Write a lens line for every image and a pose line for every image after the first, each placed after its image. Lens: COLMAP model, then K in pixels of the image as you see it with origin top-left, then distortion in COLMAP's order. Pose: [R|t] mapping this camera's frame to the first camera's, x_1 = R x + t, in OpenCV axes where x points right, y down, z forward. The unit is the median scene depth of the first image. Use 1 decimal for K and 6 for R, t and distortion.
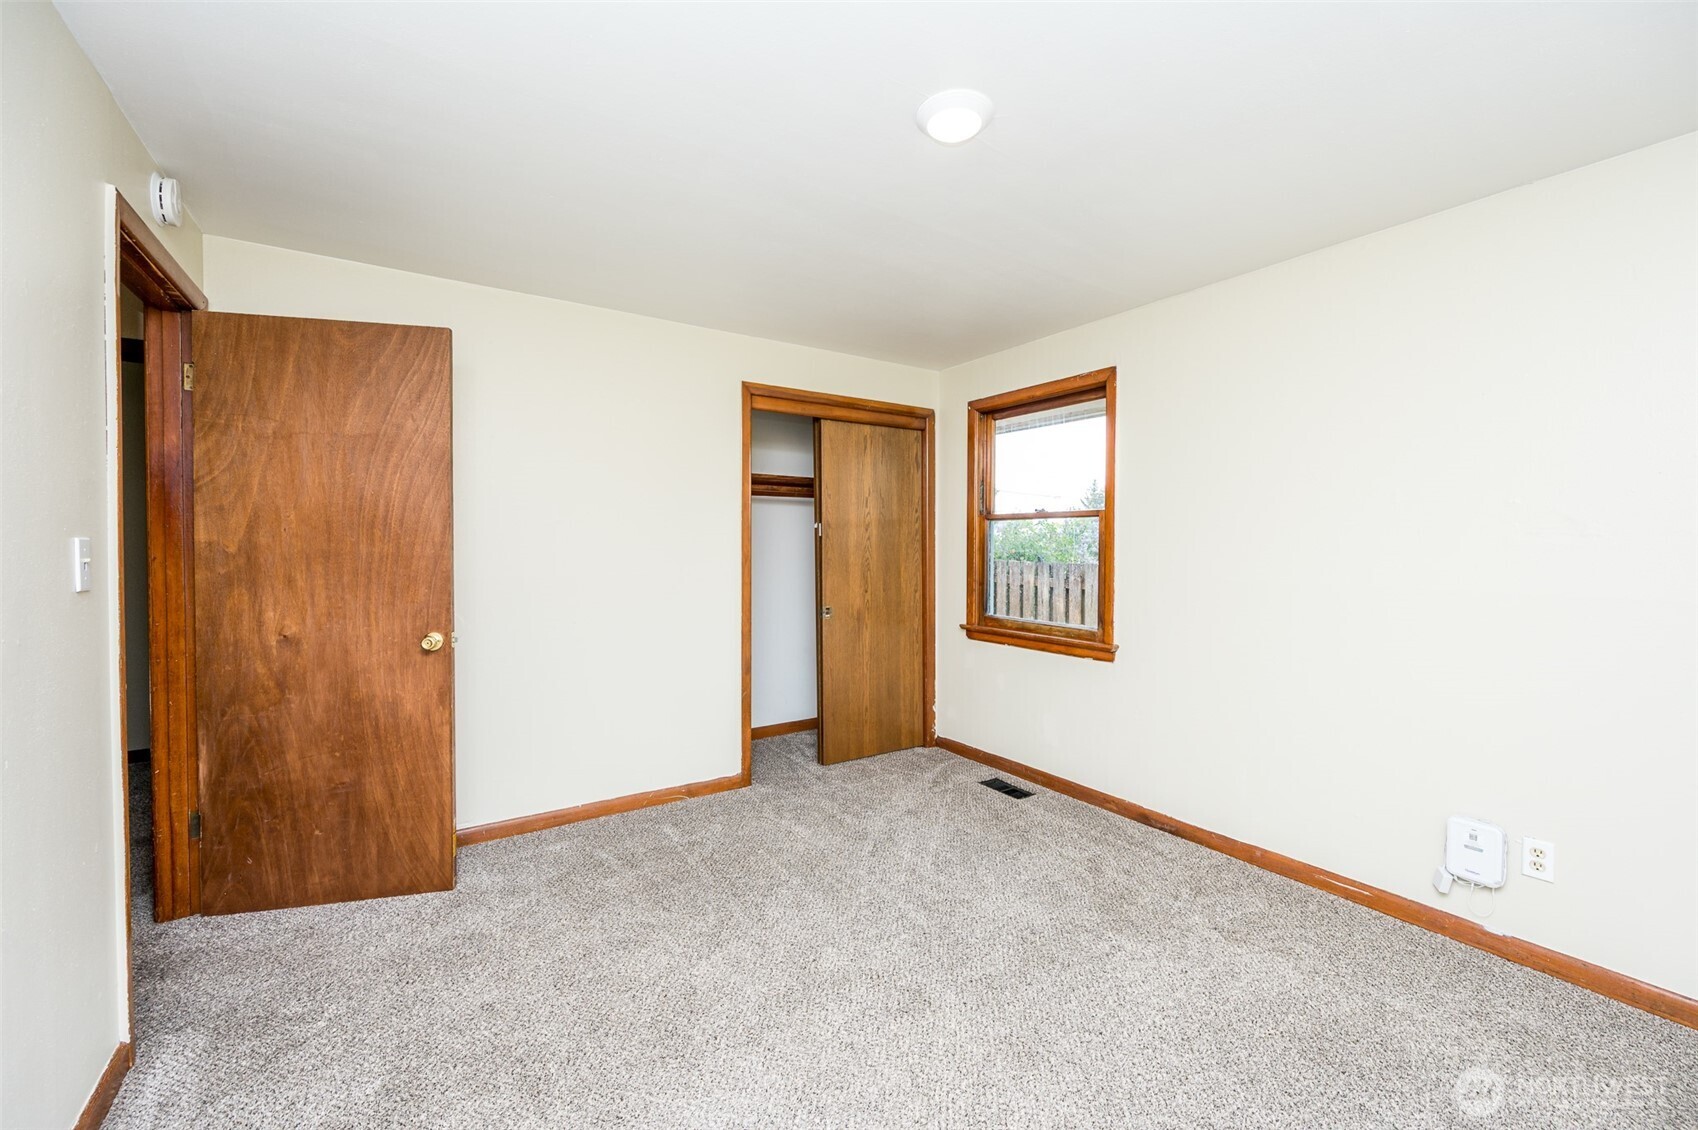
lens RADIAL K [[685.9, 0, 857.6], [0, 685.9, 553.5], [0, 0, 1]] dist [-0.003920, -0.000319]
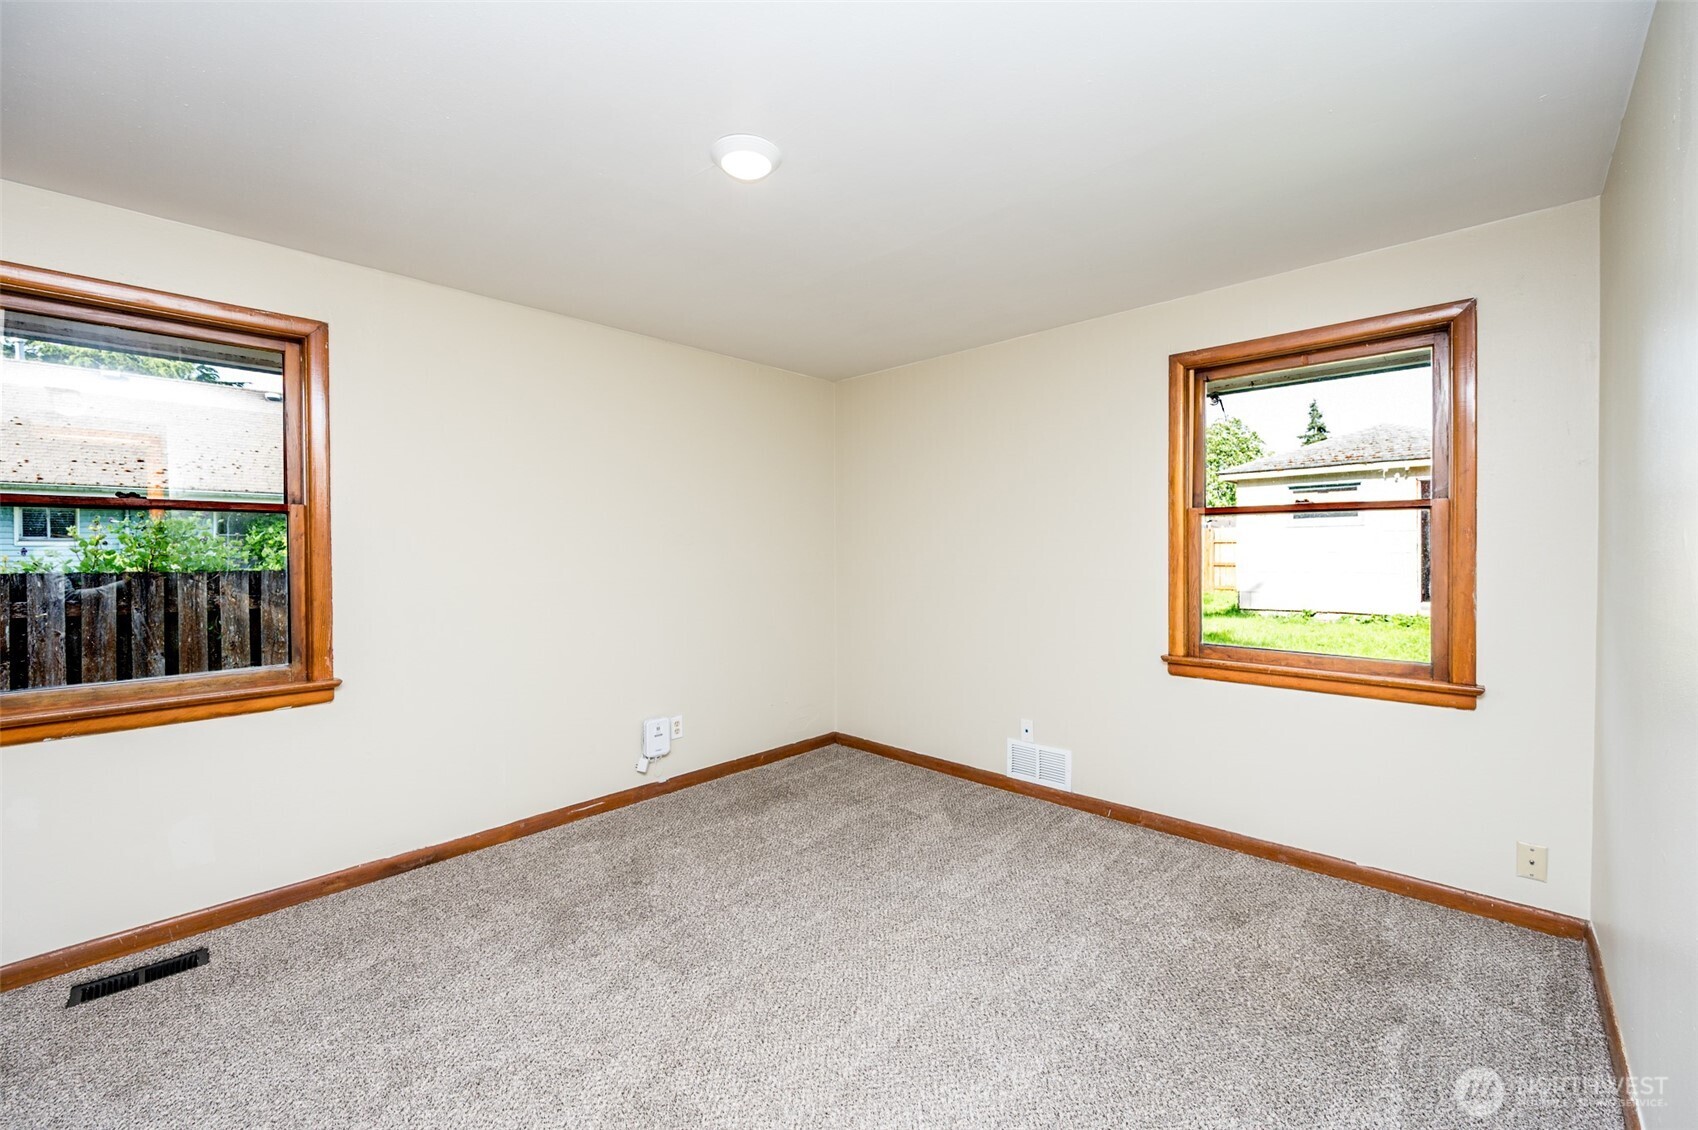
lens RADIAL K [[685.9, 0, 857.6], [0, 685.9, 553.5], [0, 0, 1]] dist [-0.003920, -0.000319]
pose [[-0.231032, -0.005914, 0.972928, -0.553967], [0.018647, 0.999771, 0.010505, -0.009982], [-0.972767, 0.020569, -0.230869, 0.618300]]
